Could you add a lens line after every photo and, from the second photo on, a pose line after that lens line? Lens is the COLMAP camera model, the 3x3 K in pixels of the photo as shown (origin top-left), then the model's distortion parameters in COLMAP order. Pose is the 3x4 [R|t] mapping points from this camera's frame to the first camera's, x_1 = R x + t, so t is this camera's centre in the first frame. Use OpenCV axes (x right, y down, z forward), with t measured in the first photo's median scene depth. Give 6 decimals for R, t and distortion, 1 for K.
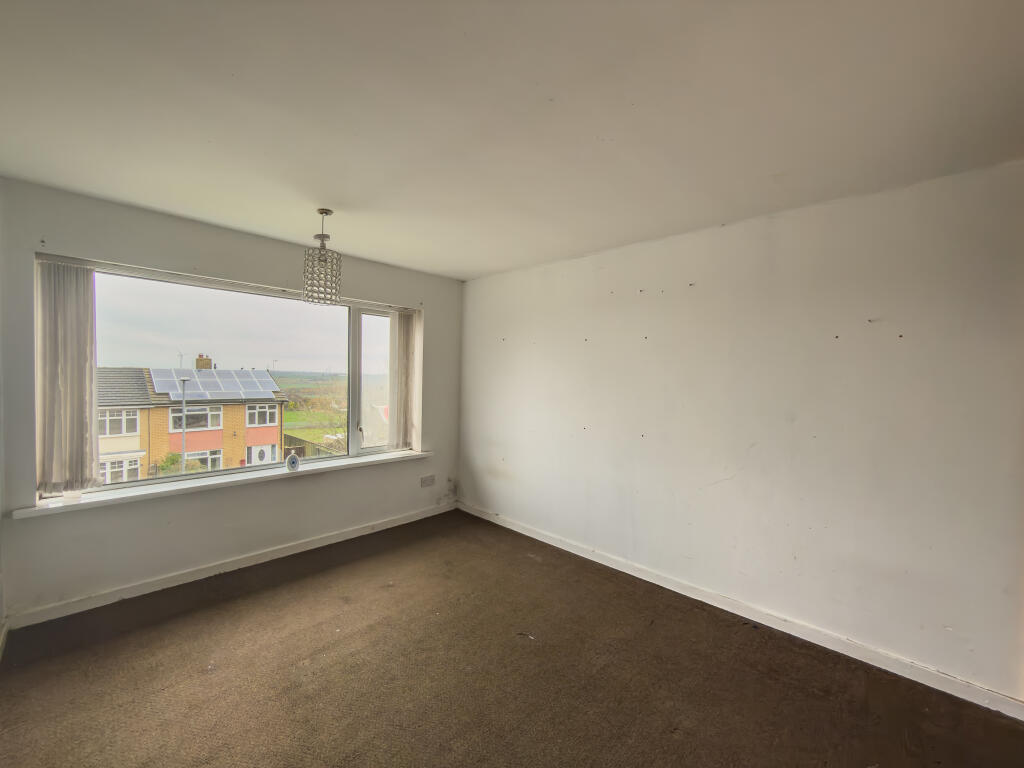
lens RADIAL K [[408.0, 0, 512.0], [0, 408.0, 384.0], [0, 0, 1]] dist [-0.001656, -0.000219]
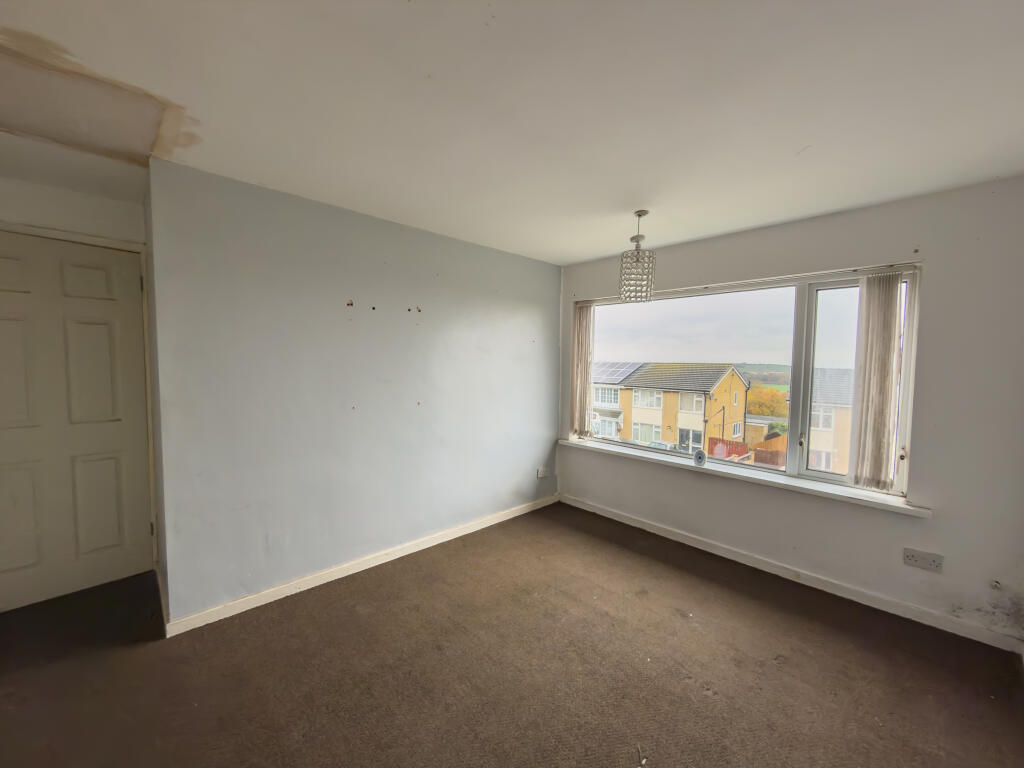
lens RADIAL K [[408.0, 0, 512.0], [0, 408.0, 384.0], [0, 0, 1]] dist [-0.001656, -0.000219]
pose [[-0.037181, 0.032142, -0.998791, 0.485109], [-0.038658, 0.998688, 0.033578, -0.005375], [0.998561, 0.039860, -0.035890, 0.566886]]
